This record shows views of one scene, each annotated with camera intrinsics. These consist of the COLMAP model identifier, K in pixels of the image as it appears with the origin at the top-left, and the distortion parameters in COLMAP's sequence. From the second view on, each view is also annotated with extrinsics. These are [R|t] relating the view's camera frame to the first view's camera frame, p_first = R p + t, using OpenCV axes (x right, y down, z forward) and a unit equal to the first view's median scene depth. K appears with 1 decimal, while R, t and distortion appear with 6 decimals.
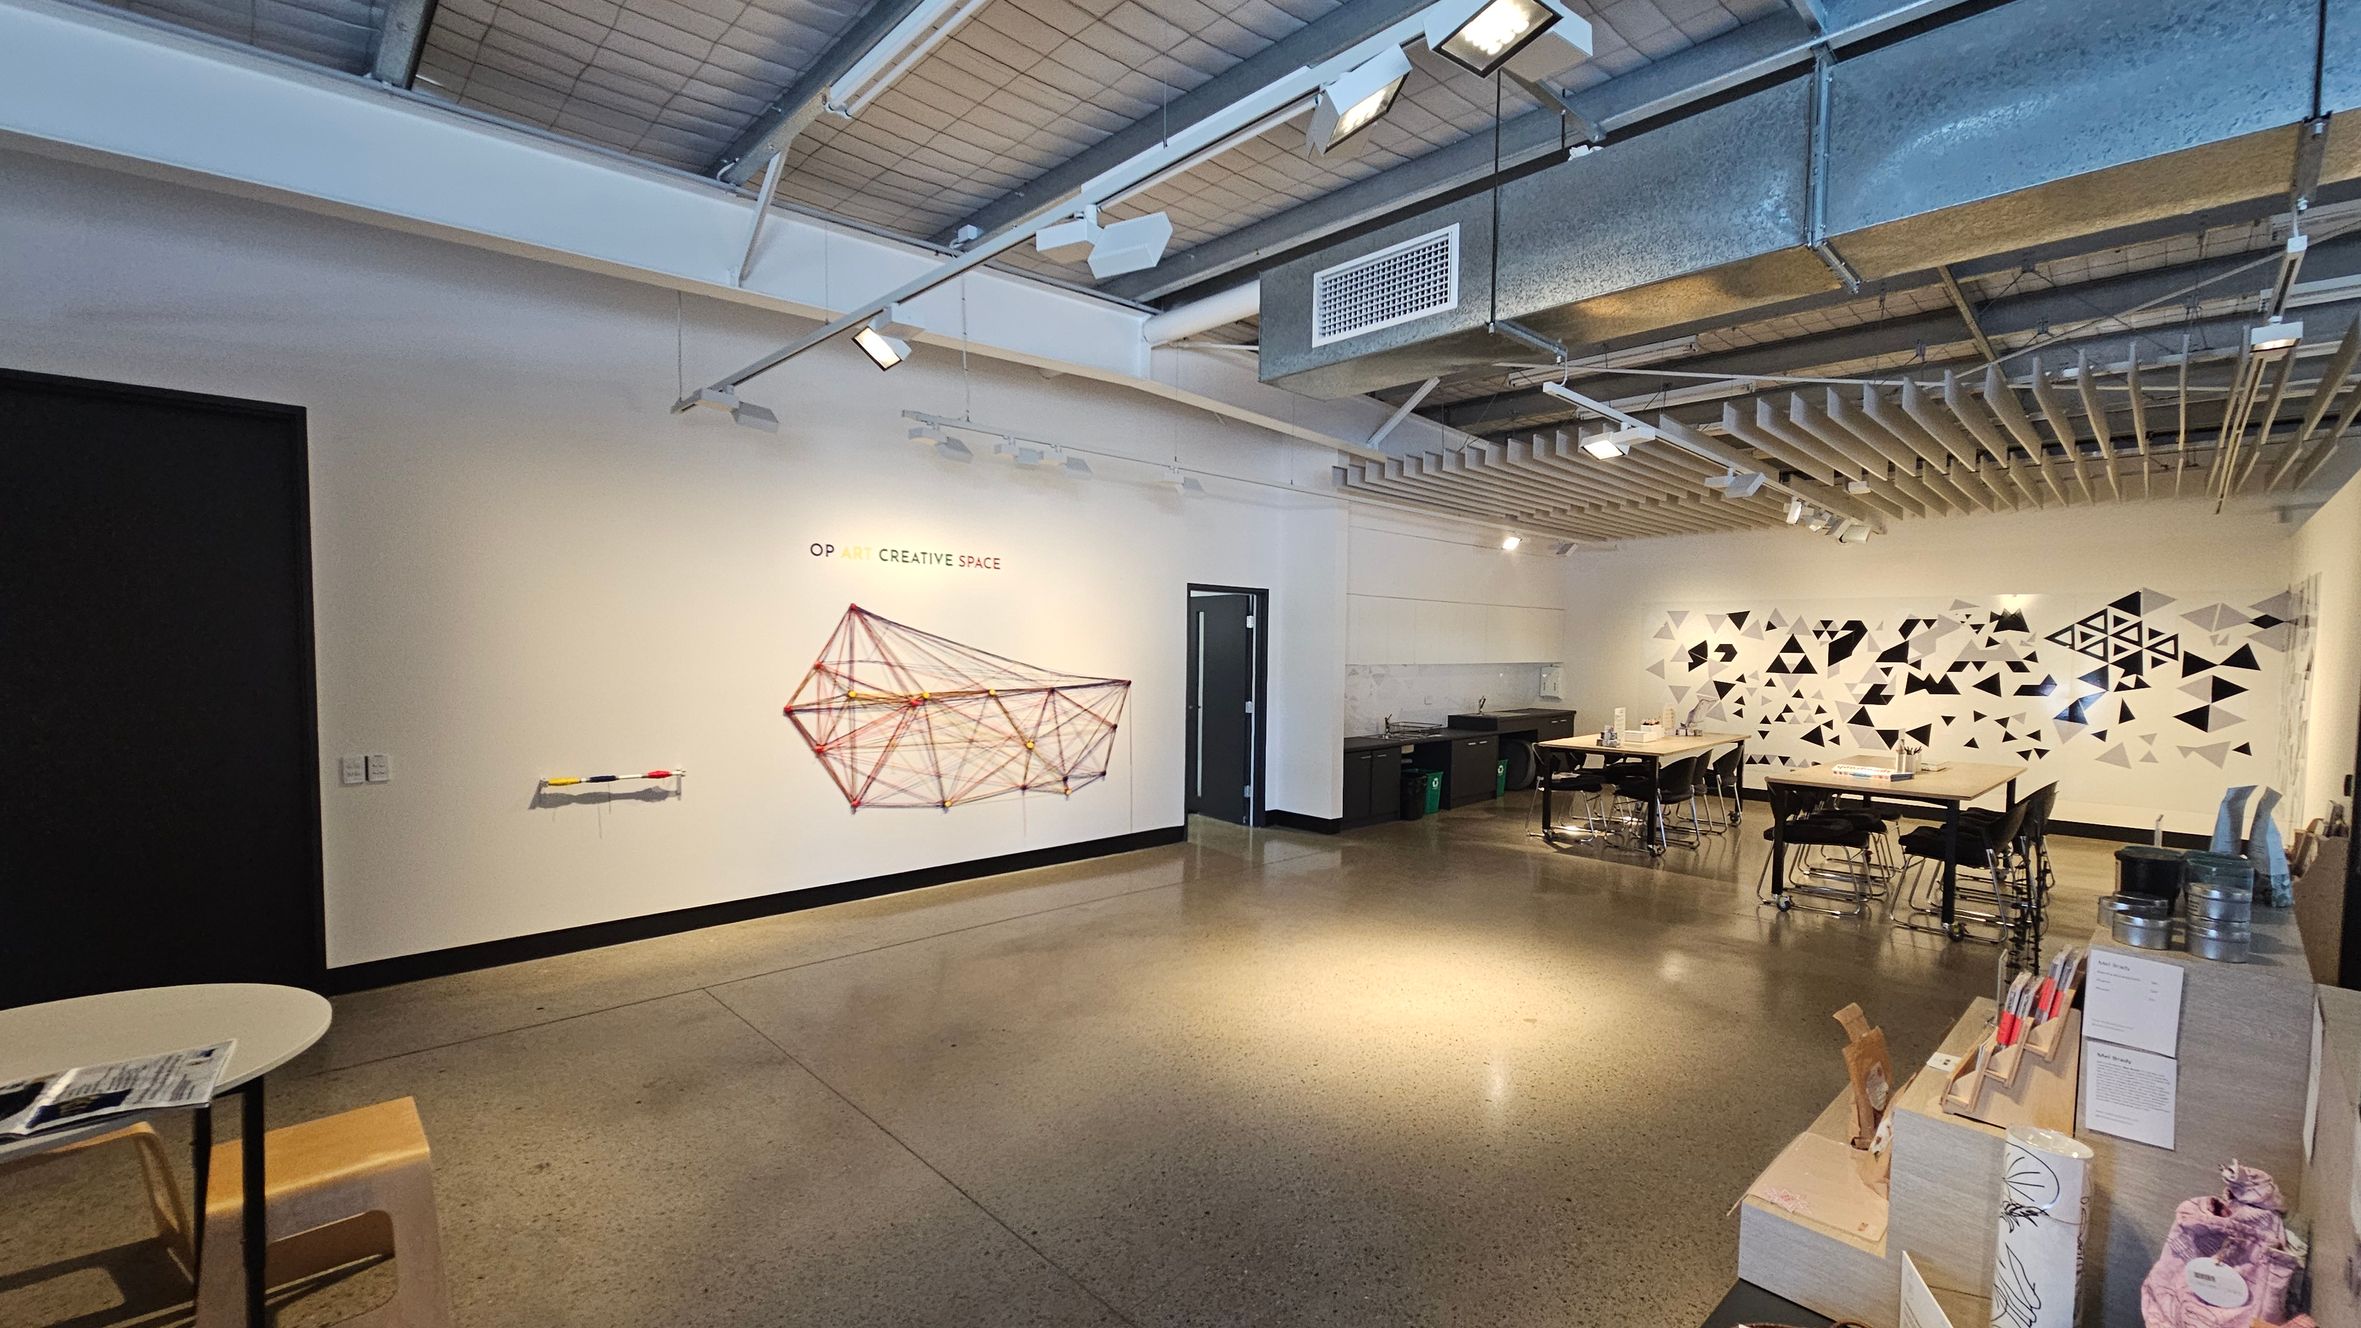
lens RADIAL K [[961.9, 0, 1175.8], [0, 961.9, 699.8], [0, 0, 1]] dist [-0.001533, -0.000084]
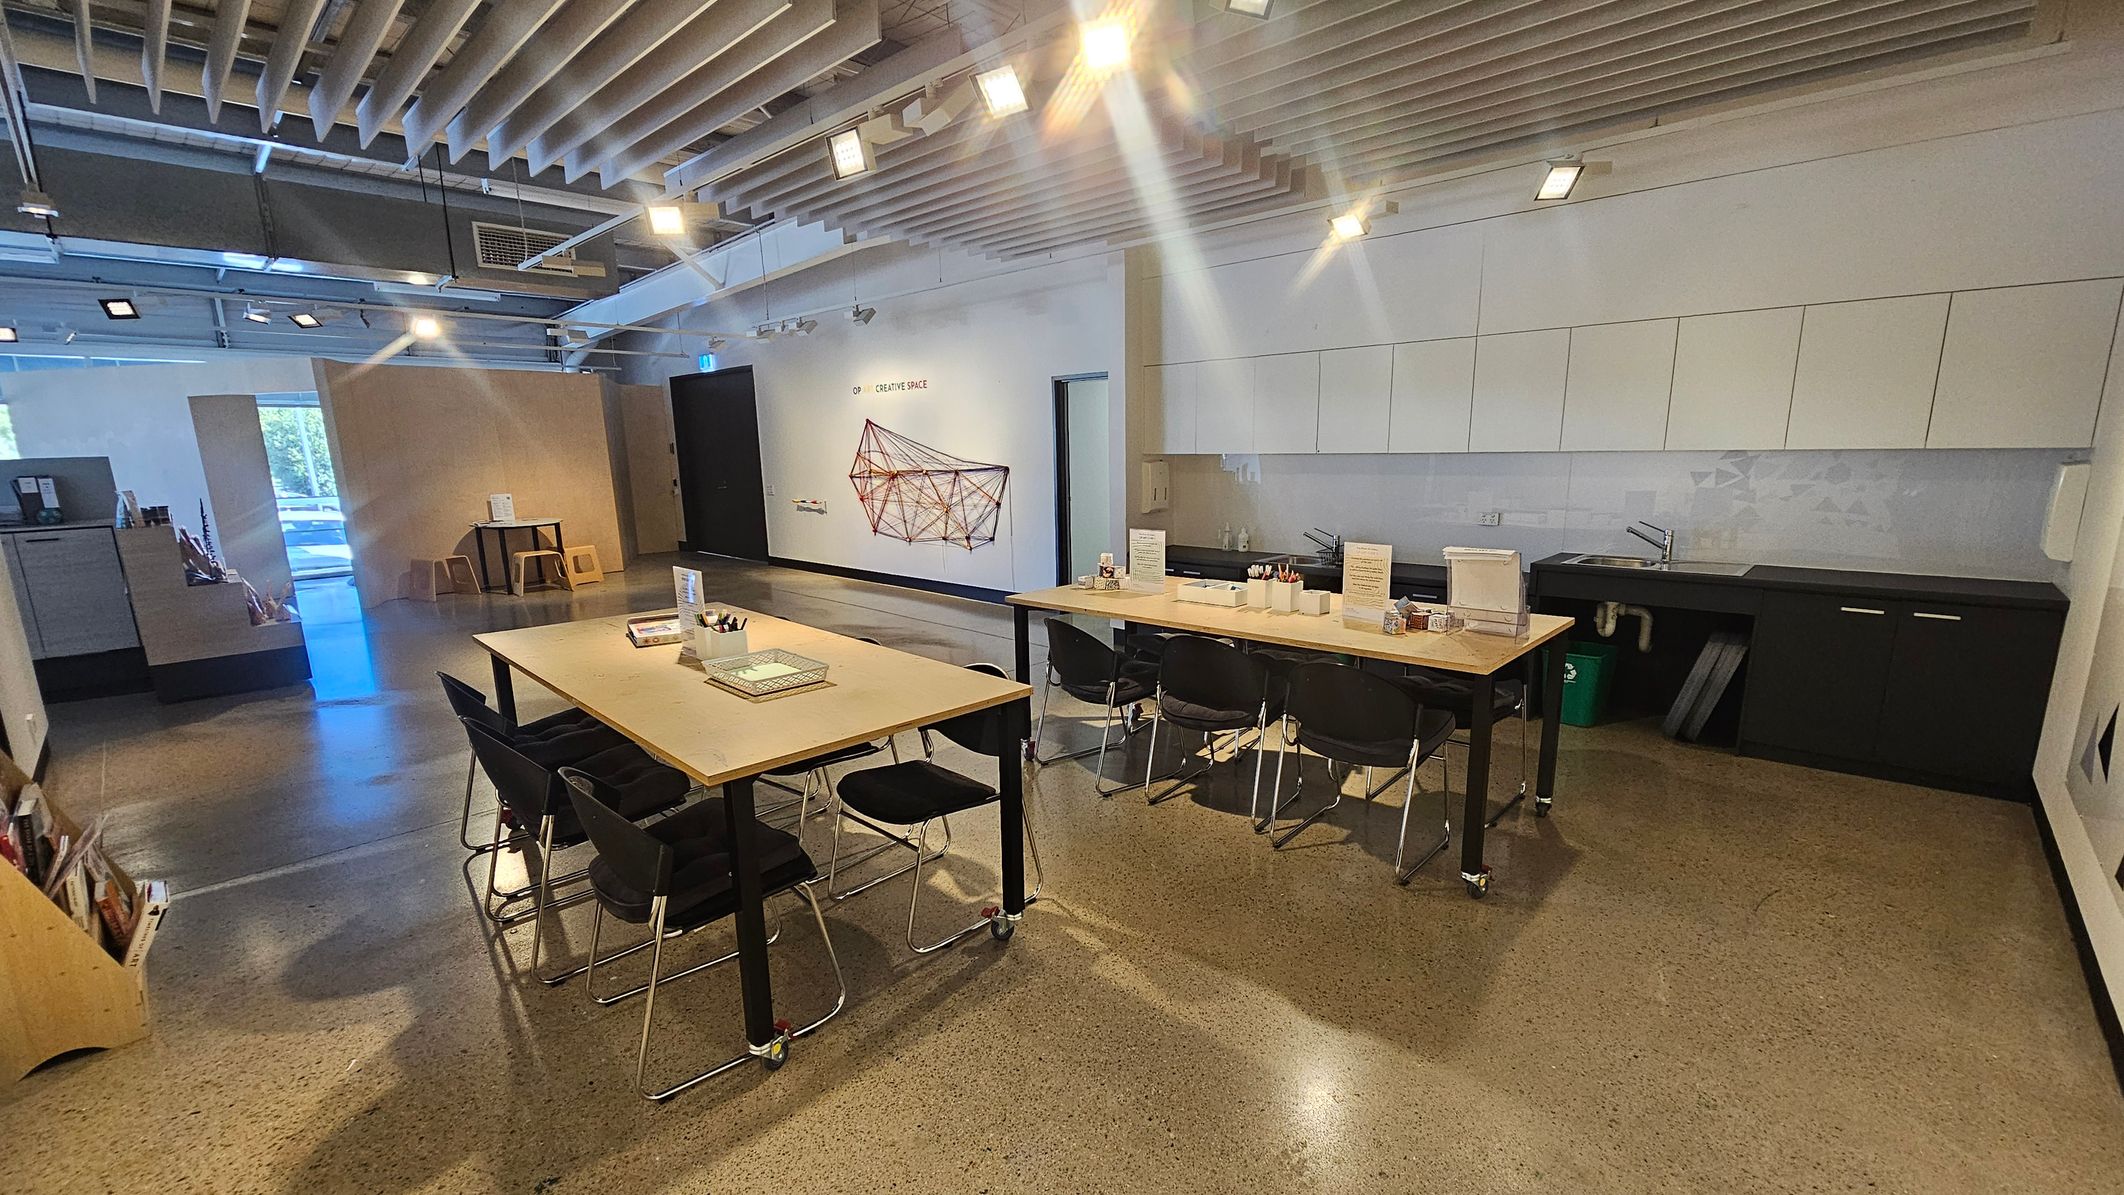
lens RADIAL K [[868.5, 0, 1060.6], [0, 868.5, 623.8], [0, 0, 1]] dist [-0.001084, -0.001087]
pose [[0.046912, 0.190865, -0.980495, 0.977951], [-0.039968, 0.981148, 0.189080, -0.032152], [0.998099, 0.030318, 0.053656, 0.925691]]
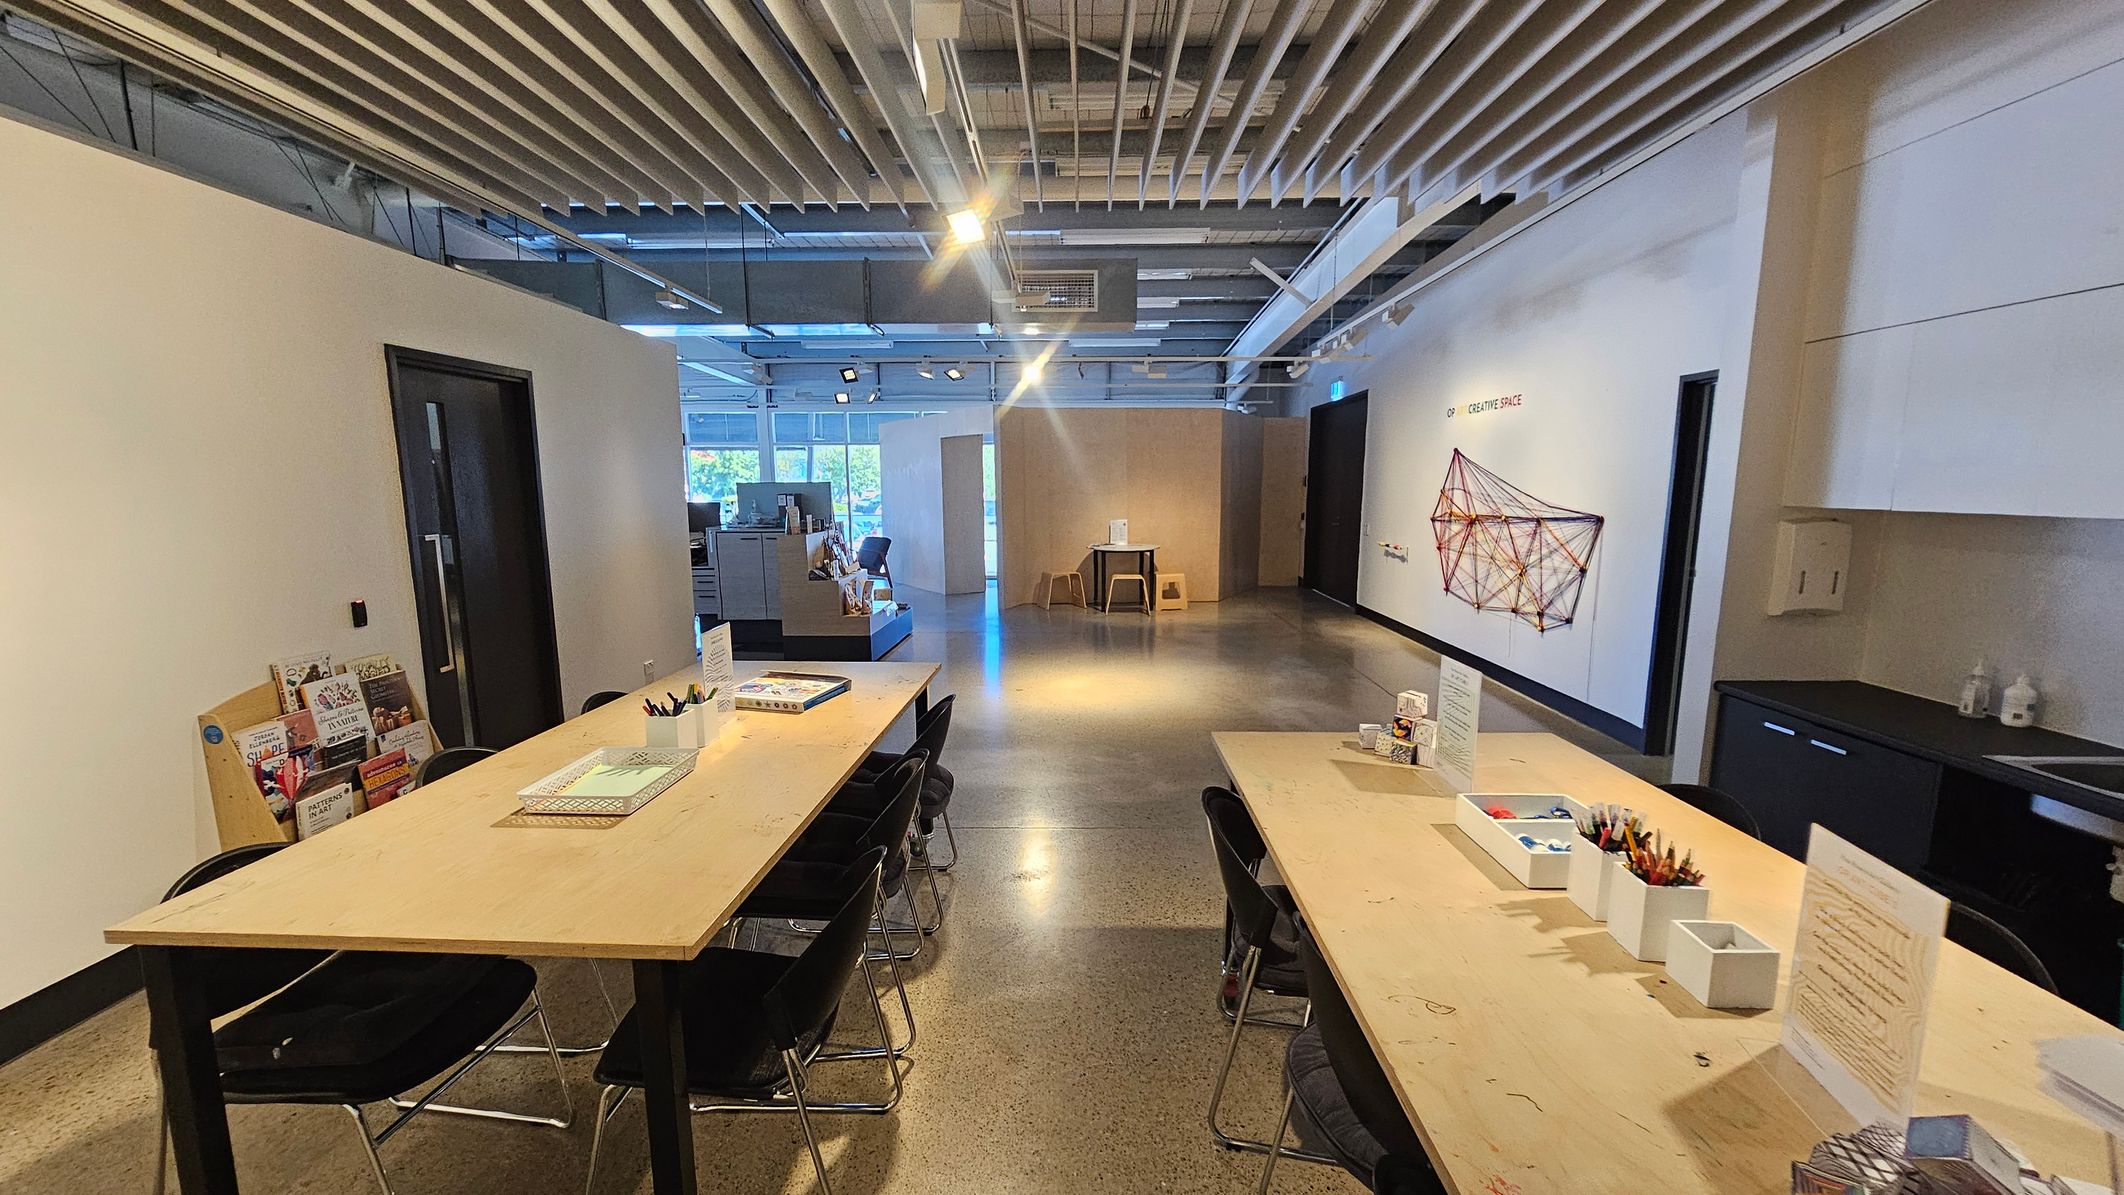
lens RADIAL K [[869.3, 0, 1063.8], [0, 869.3, 631.5], [0, 0, 1]] dist [-0.001104, -0.000401]
pose [[-0.706887, 0.109882, -0.698739, 0.723093], [-0.045646, 0.978714, 0.200089, -0.046176], [0.705852, 0.173335, -0.686824, 1.094732]]
